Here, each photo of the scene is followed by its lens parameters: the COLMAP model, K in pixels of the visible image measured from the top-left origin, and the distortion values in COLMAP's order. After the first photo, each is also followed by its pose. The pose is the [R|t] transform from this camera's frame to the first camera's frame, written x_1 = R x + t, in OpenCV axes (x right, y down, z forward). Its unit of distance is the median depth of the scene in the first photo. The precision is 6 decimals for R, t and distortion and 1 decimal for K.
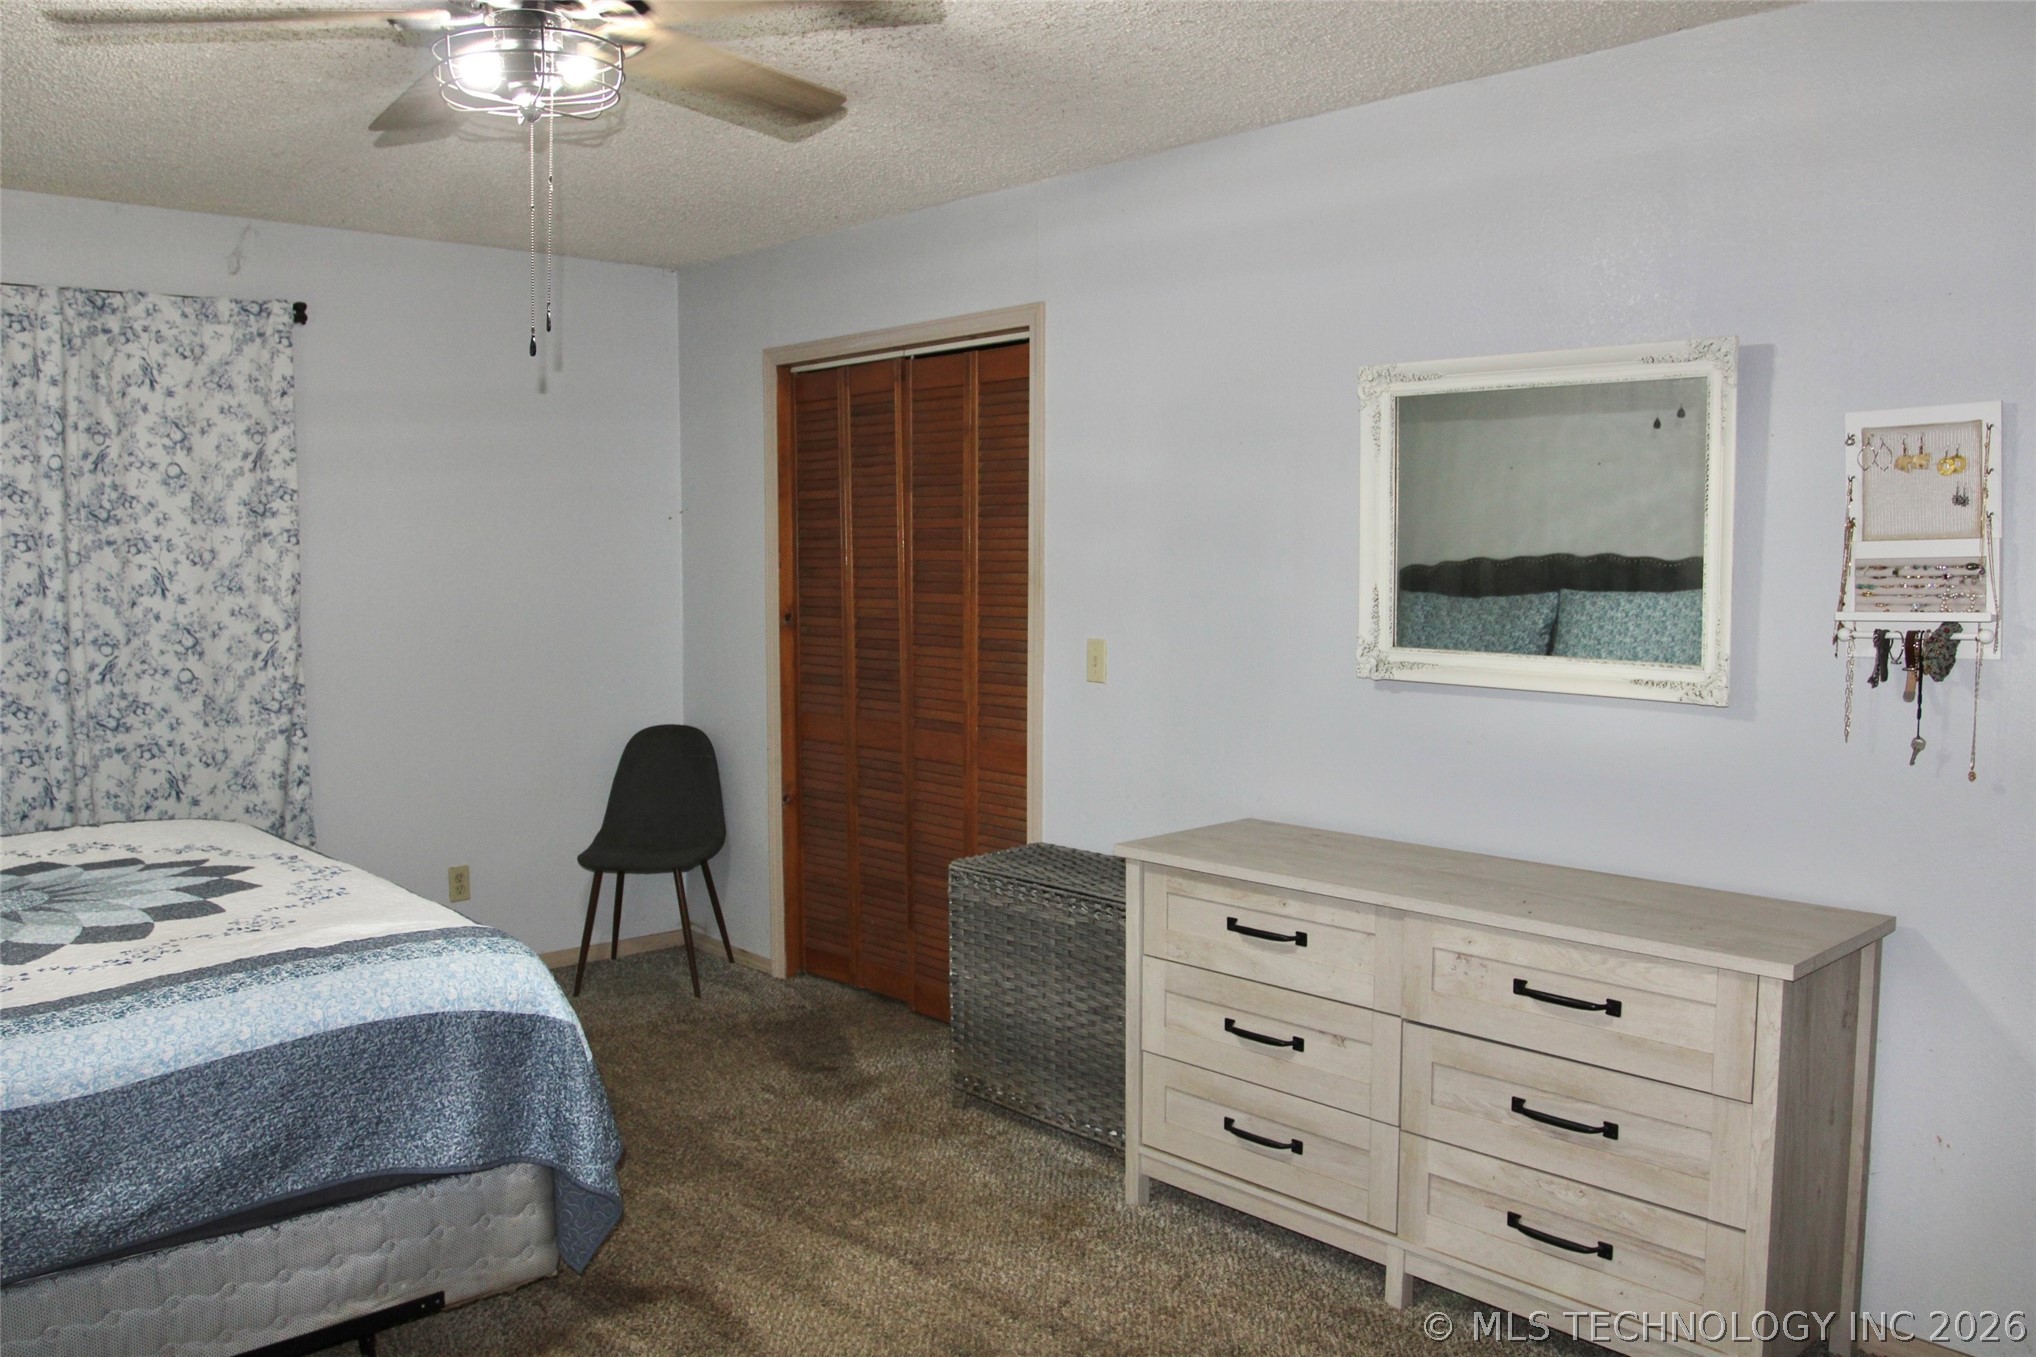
lens RADIAL K [[1624.9, 0, 1022.5], [0, 1624.9, 678.7], [0, 0, 1]] dist [-0.081991, 0.045265]
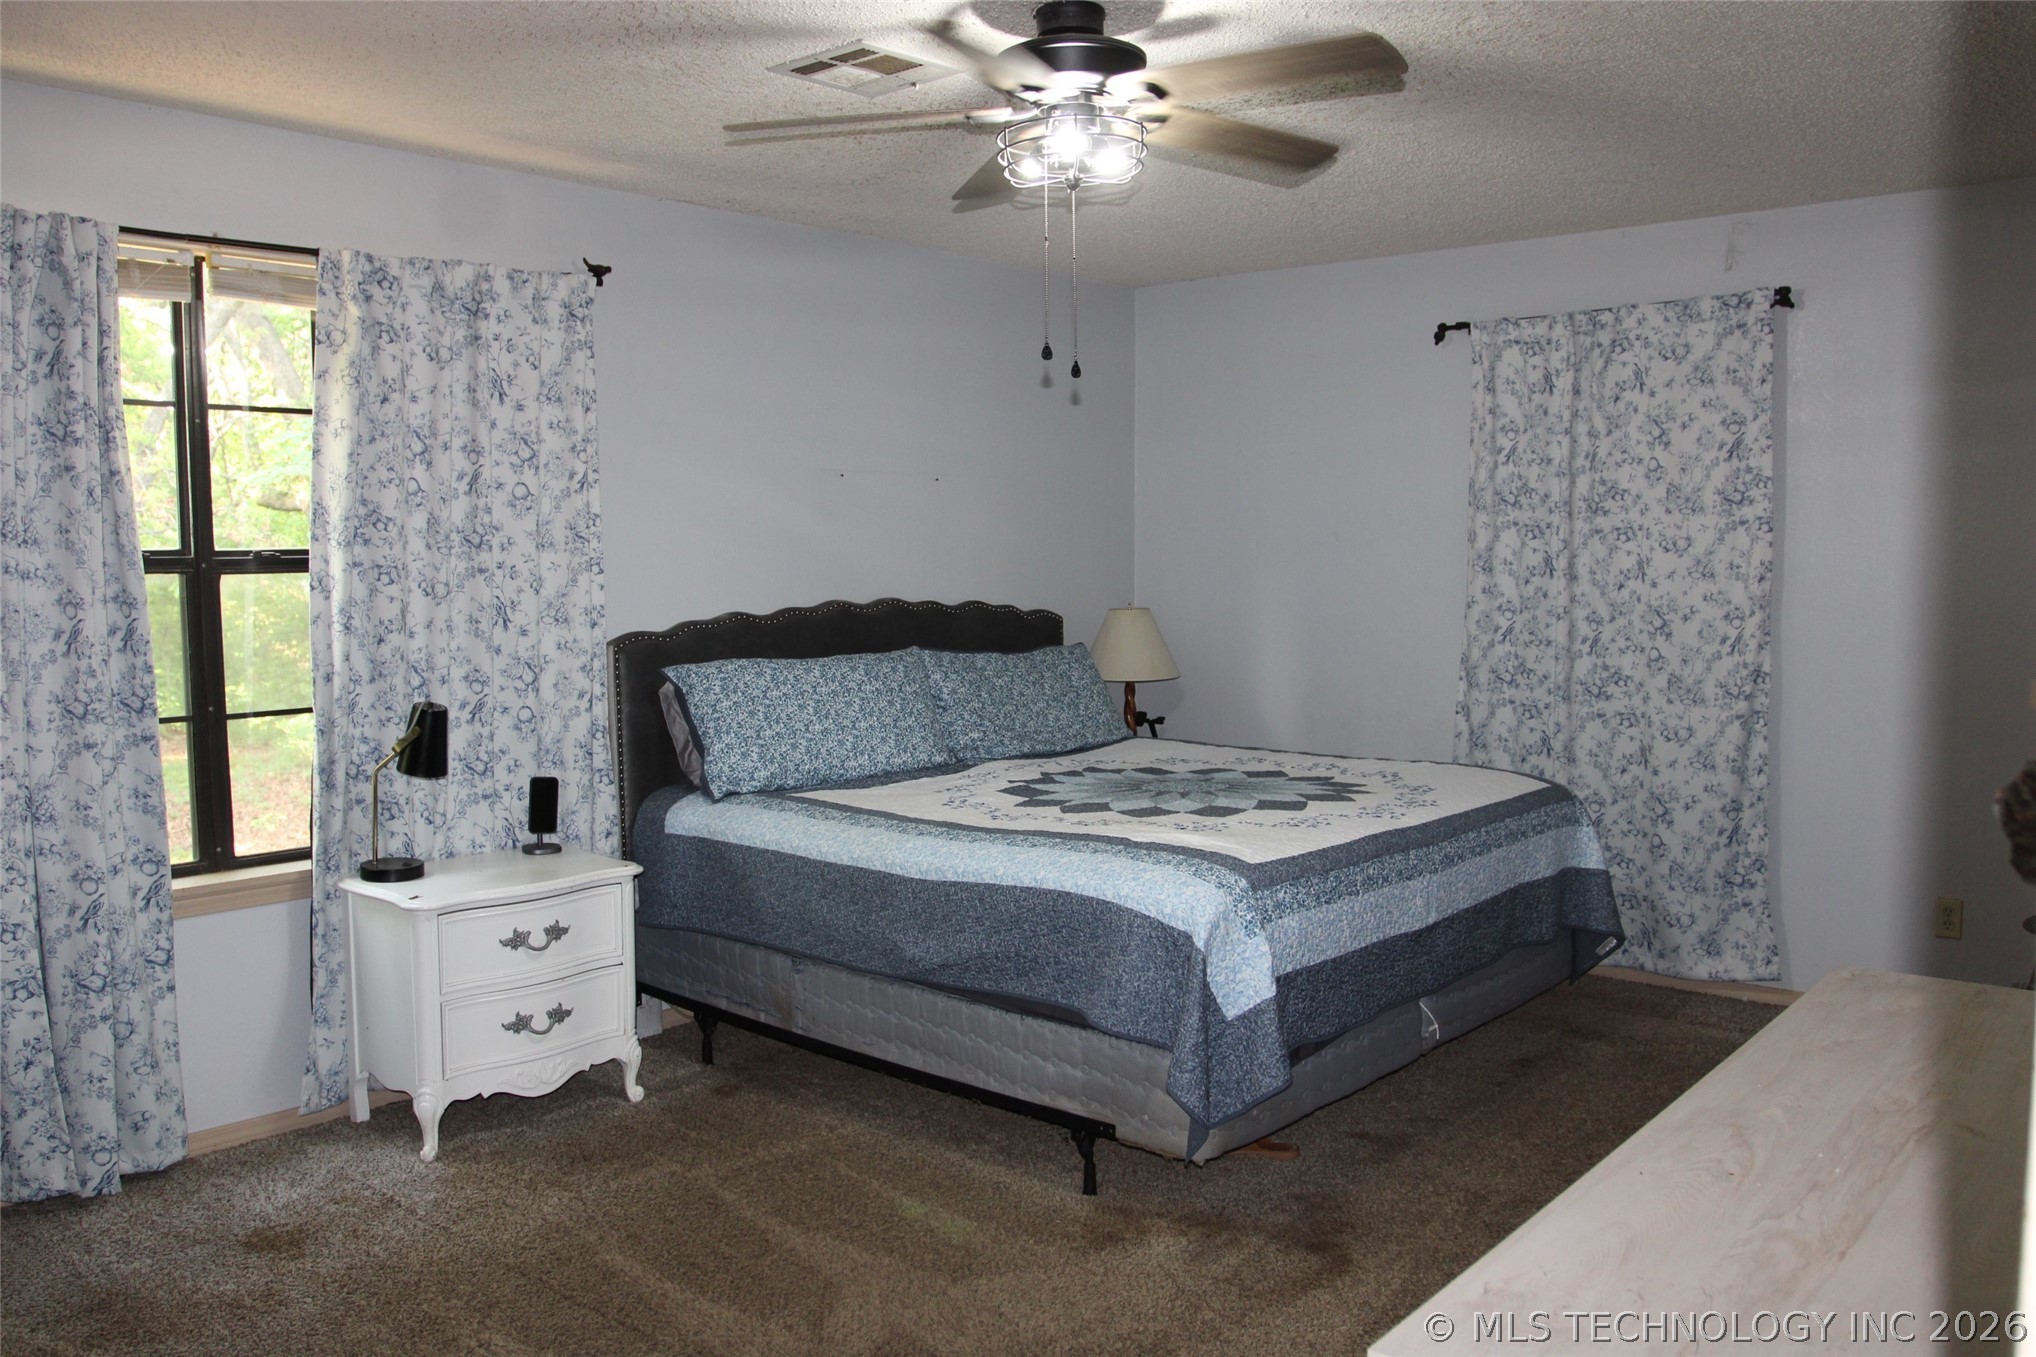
lens RADIAL K [[1624.9, 0, 1019.7], [0, 1624.9, 681.3], [0, 0, 1]] dist [-0.081991, 0.045265]
pose [[0.112912, 0.075547, -0.990729, 0.504991], [-0.073736, 0.994993, 0.067468, -0.025197], [0.990865, 0.065435, 0.117917, 0.444680]]
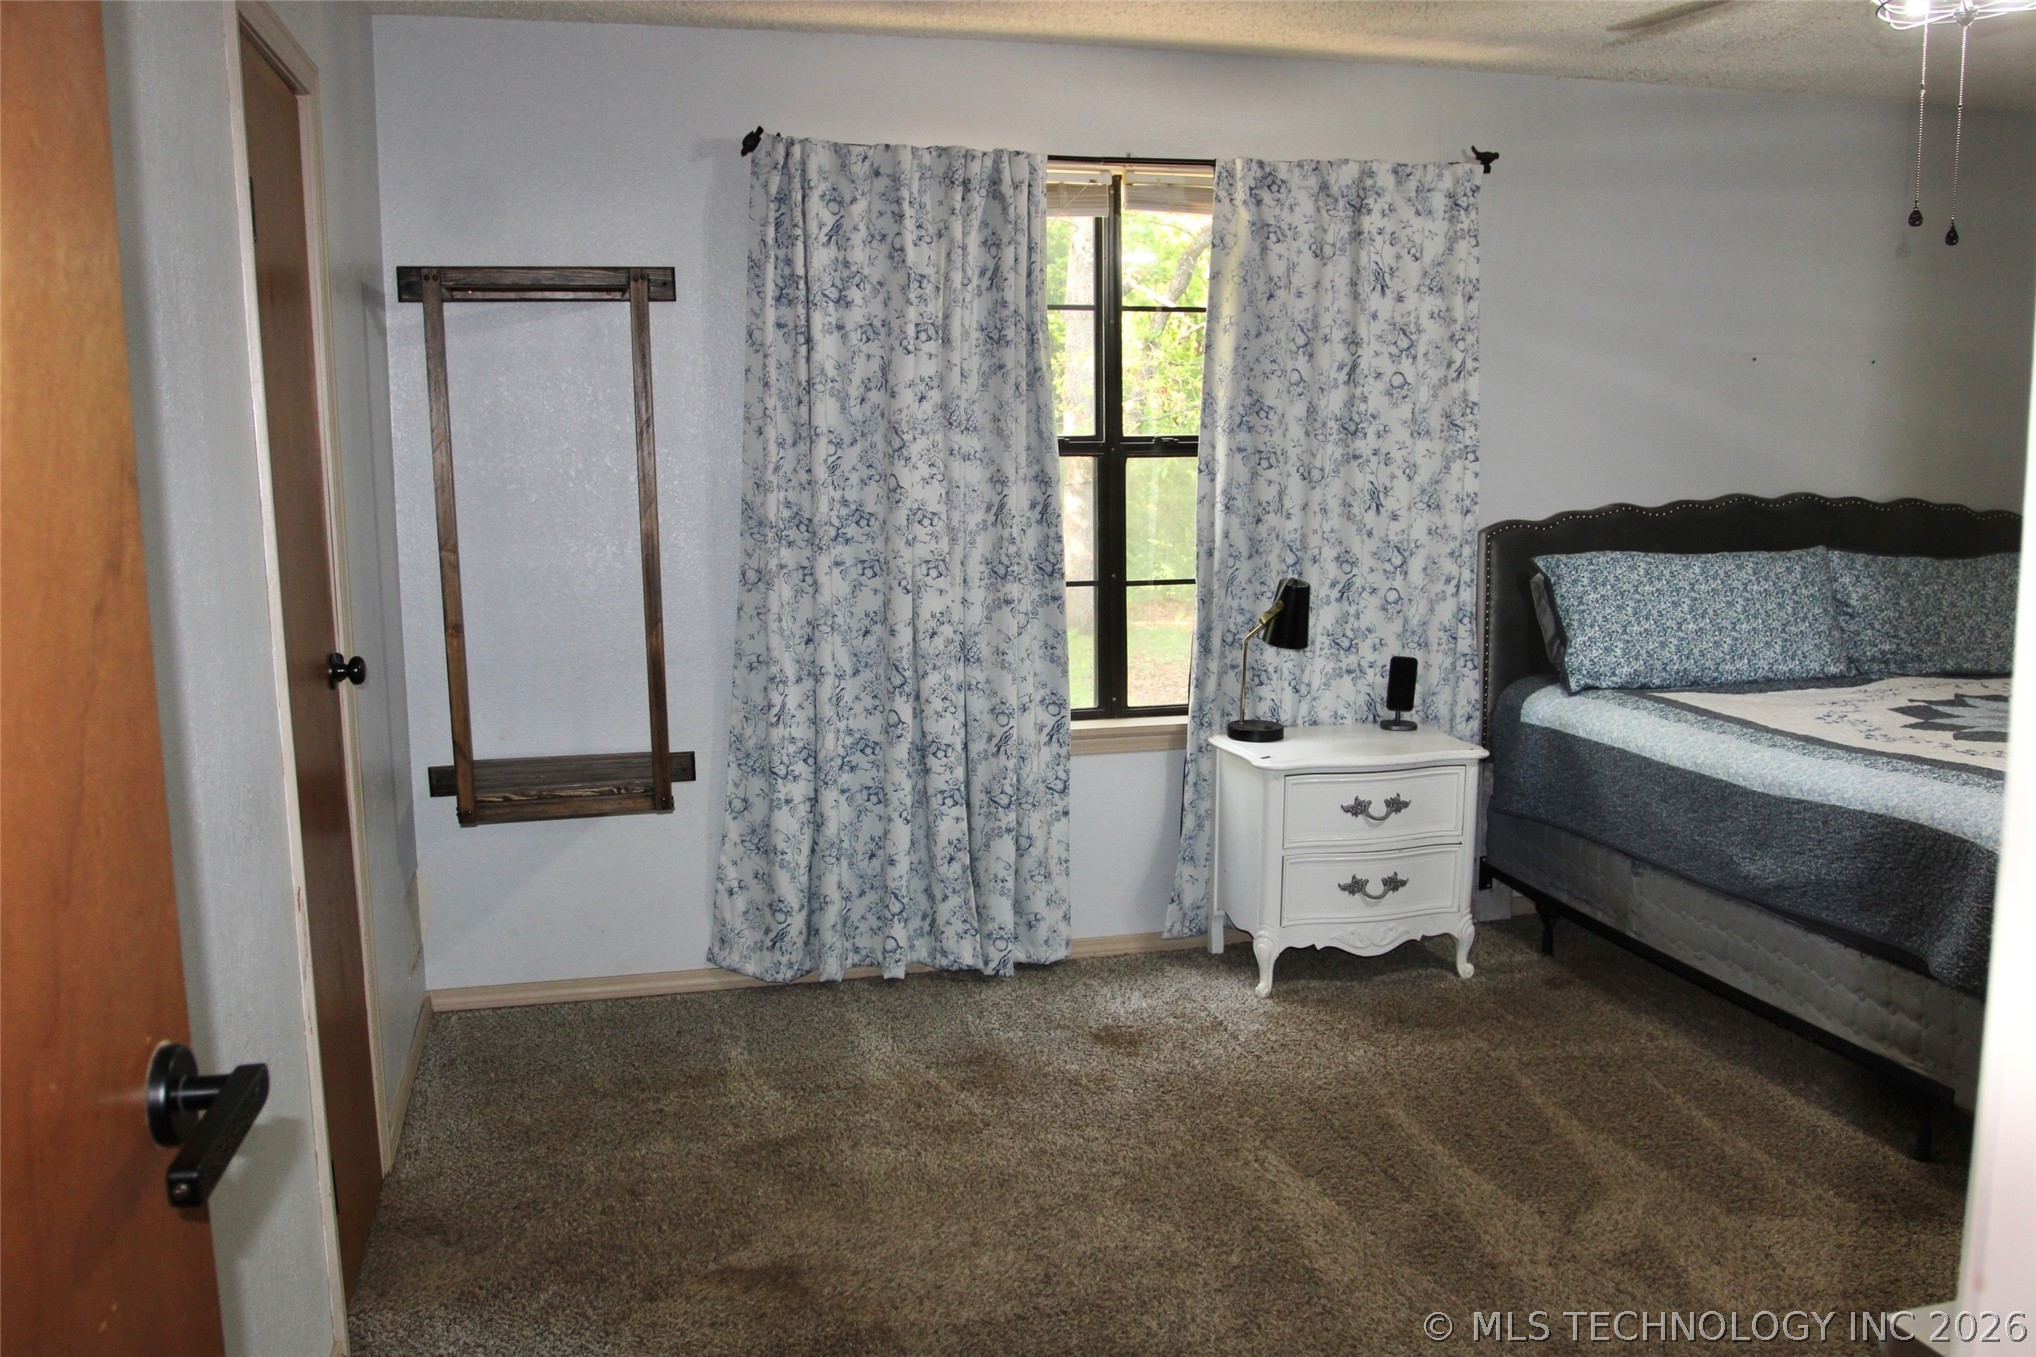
lens RADIAL K [[1624.9, 0, 1009.4], [0, 1624.9, 679.8], [0, 0, 1]] dist [-0.081991, 0.045265]
pose [[-0.465678, 0.127554, -0.875713, 0.518440], [-0.065174, 0.981927, 0.177683, -0.030833], [0.882551, 0.139817, -0.448949, 0.514803]]
